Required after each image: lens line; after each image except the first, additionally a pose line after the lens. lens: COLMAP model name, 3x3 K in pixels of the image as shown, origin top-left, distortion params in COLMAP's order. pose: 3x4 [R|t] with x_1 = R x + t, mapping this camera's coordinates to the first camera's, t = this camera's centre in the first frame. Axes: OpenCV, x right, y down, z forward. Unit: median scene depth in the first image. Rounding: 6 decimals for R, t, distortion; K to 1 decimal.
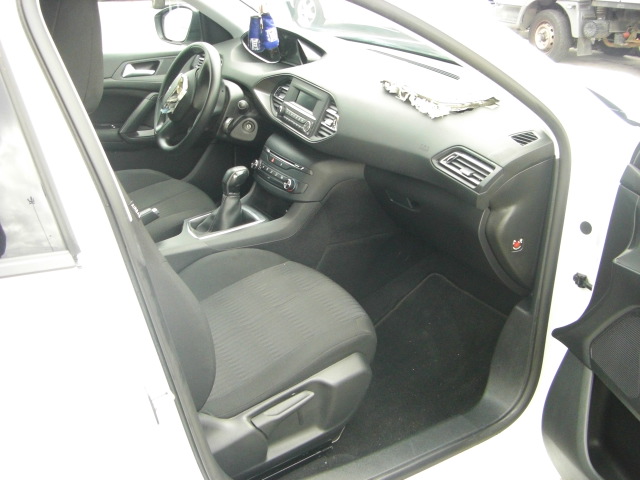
lens RADIAL K [[697.7, 0, 320.0], [0, 697.7, 240.0], [0, 0, 1]] dist [-0.158248, 0.059760]
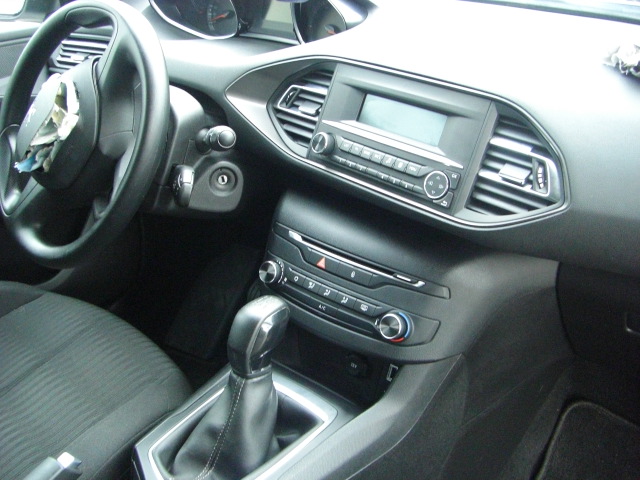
lens RADIAL K [[697.7, 0, 320.0], [0, 697.7, 240.0], [0, 0, 1]] dist [-0.158248, 0.059760]
pose [[0.957844, -0.134873, 0.253660, -0.171956], [0.128082, 0.990823, 0.043178, -0.144500], [-0.257156, -0.008869, 0.966329, 0.579439]]
